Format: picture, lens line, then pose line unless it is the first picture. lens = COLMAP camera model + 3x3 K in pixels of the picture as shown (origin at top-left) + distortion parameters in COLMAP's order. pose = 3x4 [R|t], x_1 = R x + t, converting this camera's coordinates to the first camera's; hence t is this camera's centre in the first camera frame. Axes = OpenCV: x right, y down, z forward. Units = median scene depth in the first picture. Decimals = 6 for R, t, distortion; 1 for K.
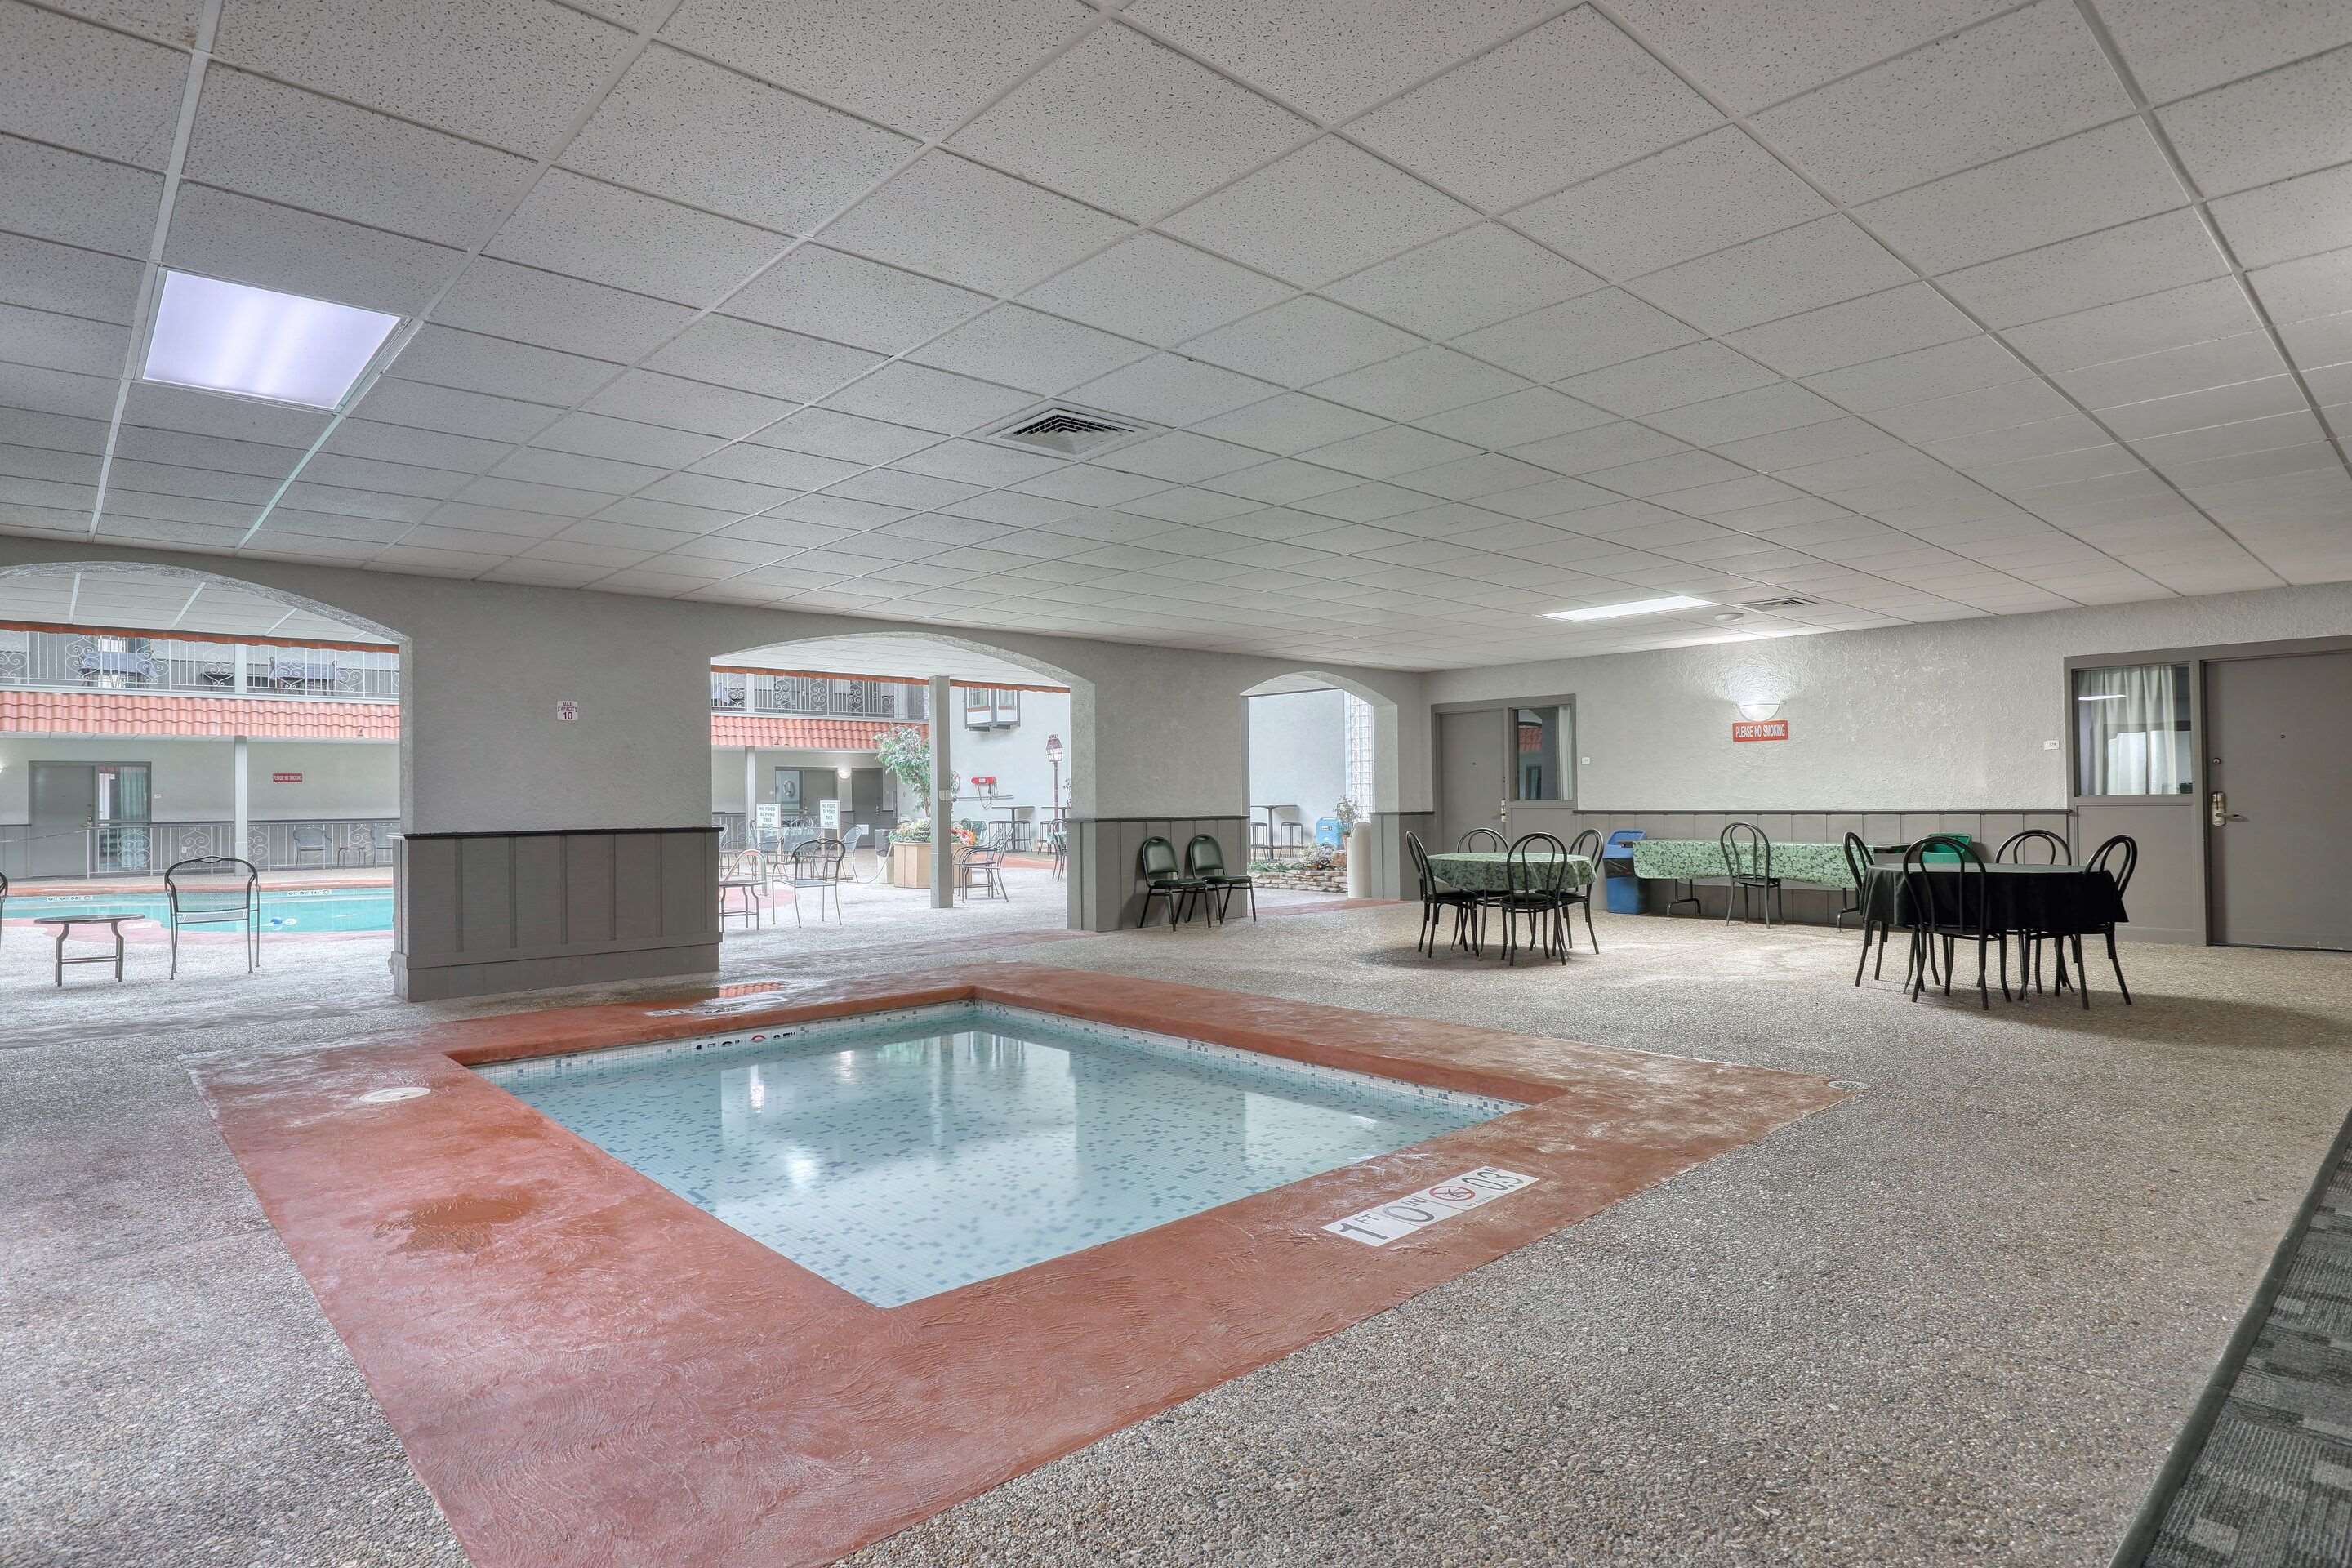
lens RADIAL K [[1258.6, 0, 1176.0], [0, 1258.6, 784.0], [0, 0, 1]] dist [-0.017900, 0.002217]
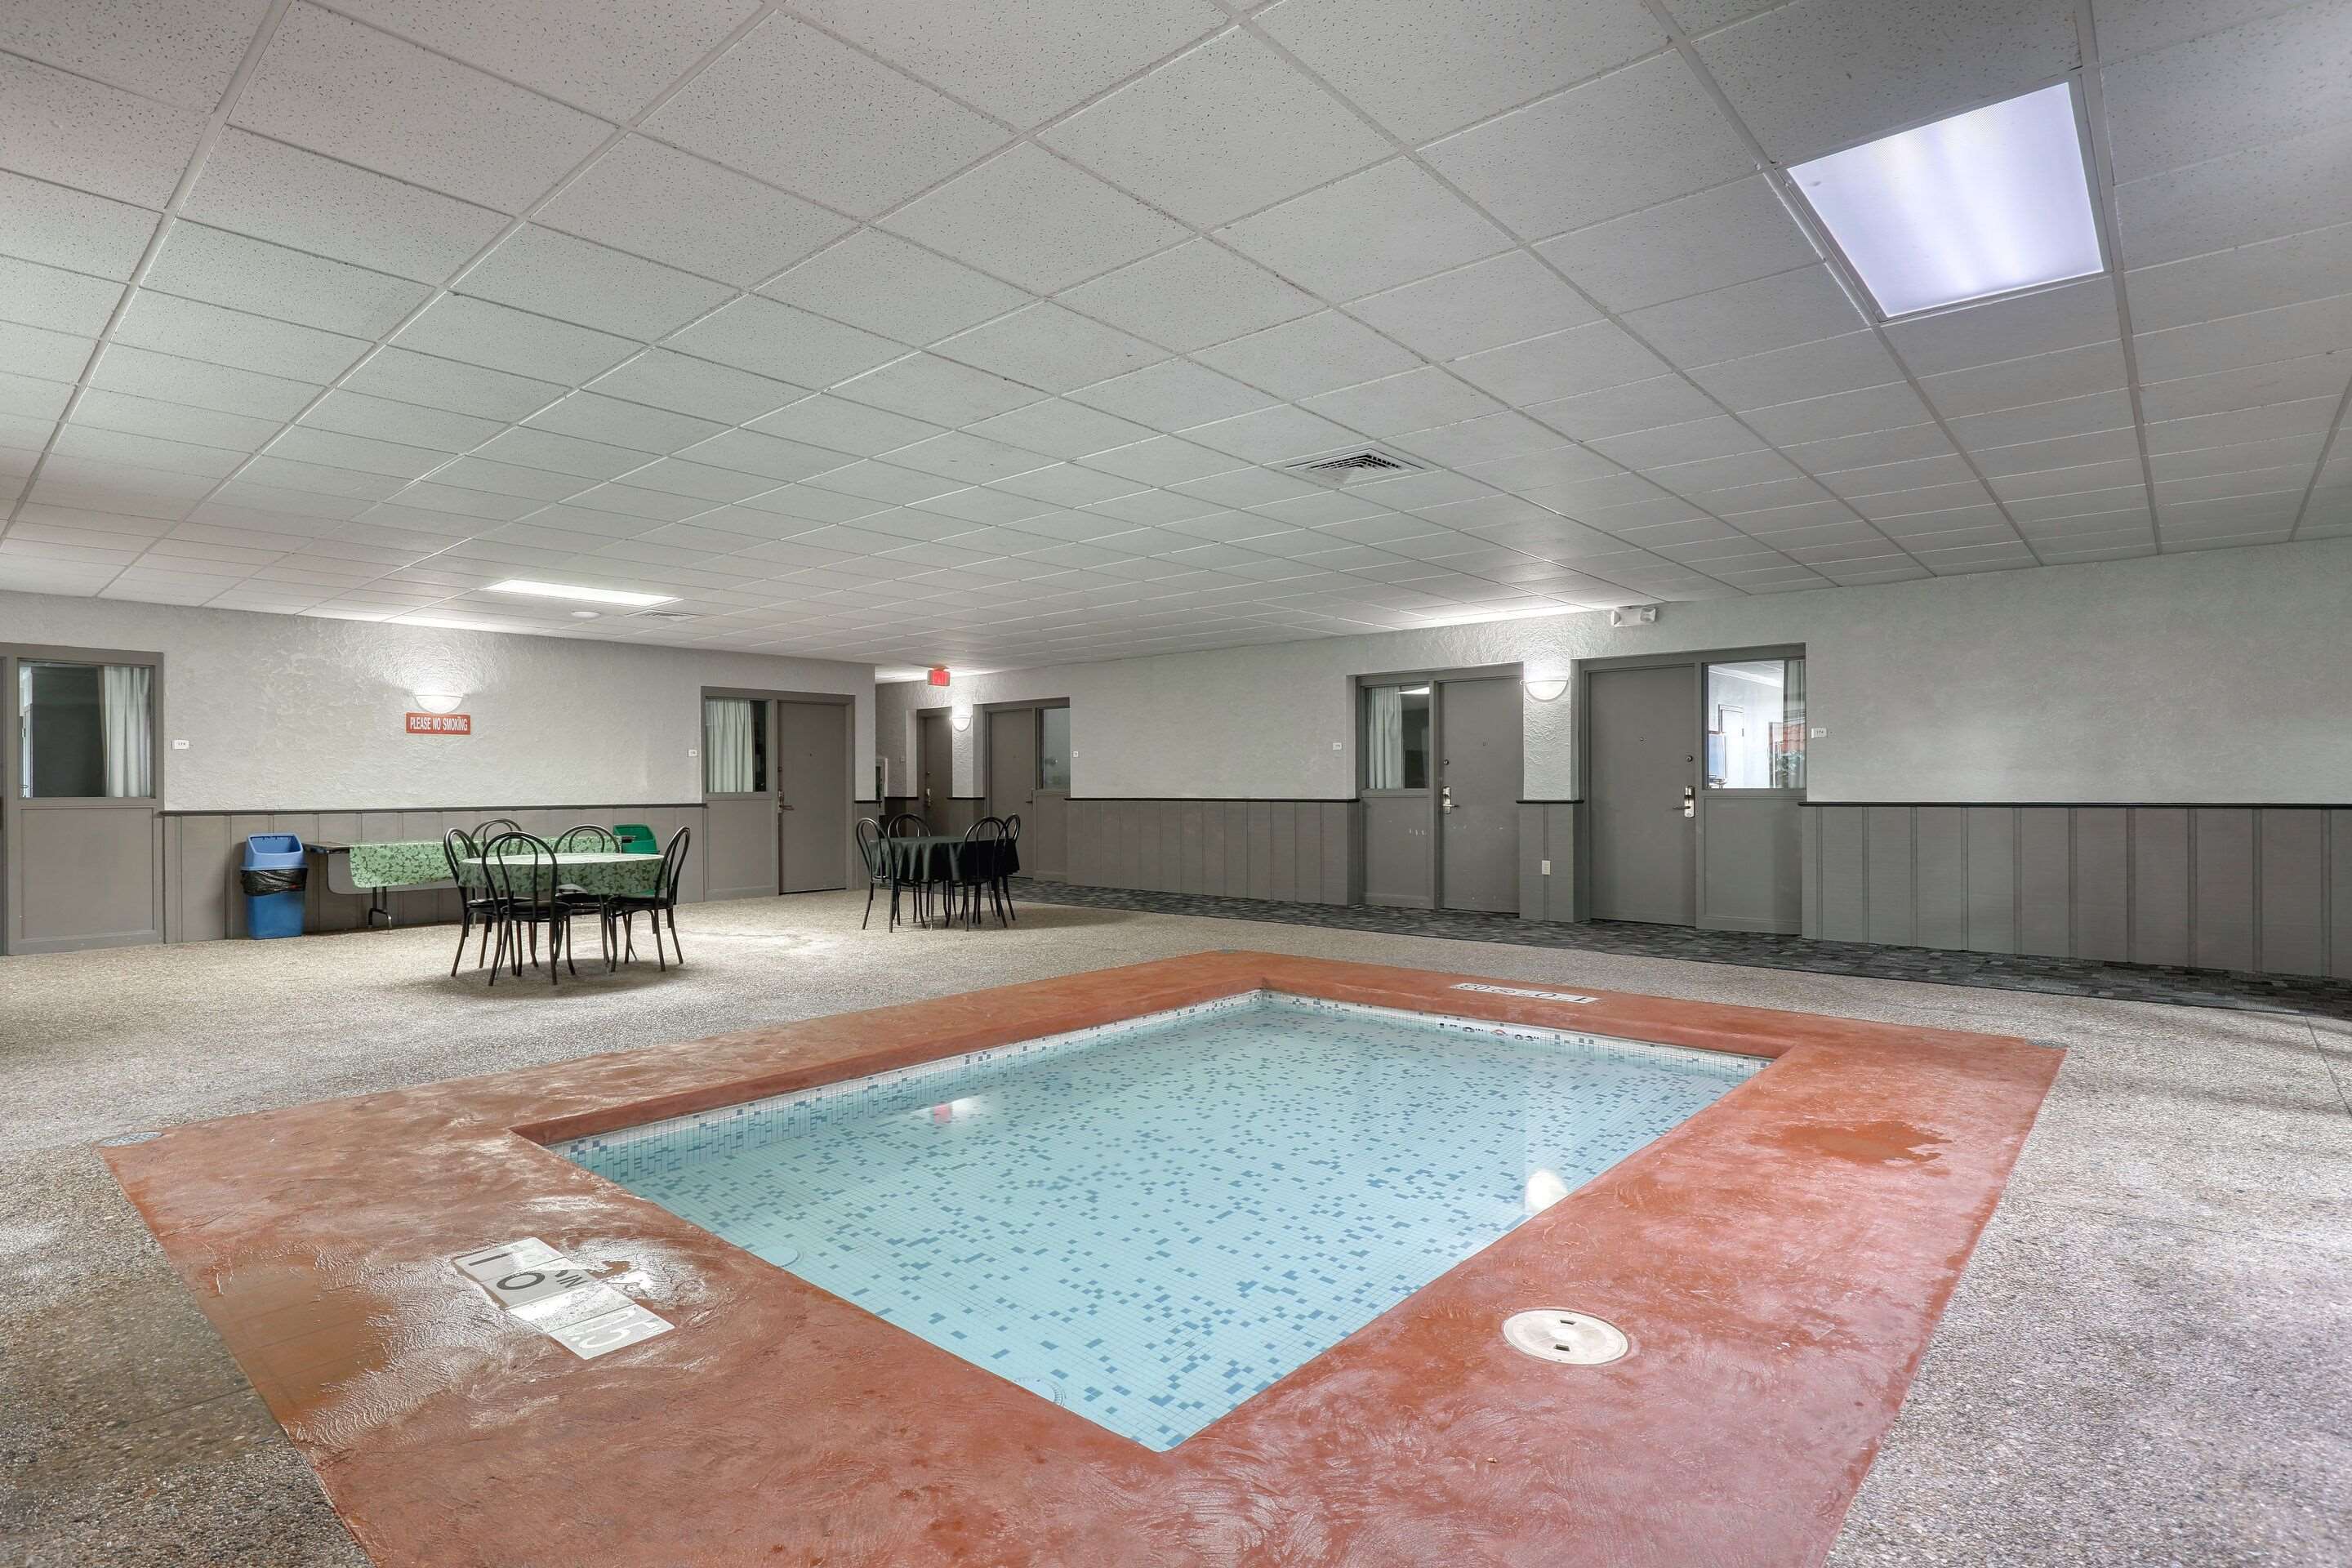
lens RADIAL K [[1172.9, 0, 1209.7], [0, 1172.9, 787.5], [0, 0, 1]] dist [-0.019089, -0.000765]
pose [[-0.122643, 0.010512, 0.992395, -0.583317], [-0.005755, 0.999920, -0.011303, 0.015195], [-0.992434, -0.007098, -0.122573, 0.647118]]
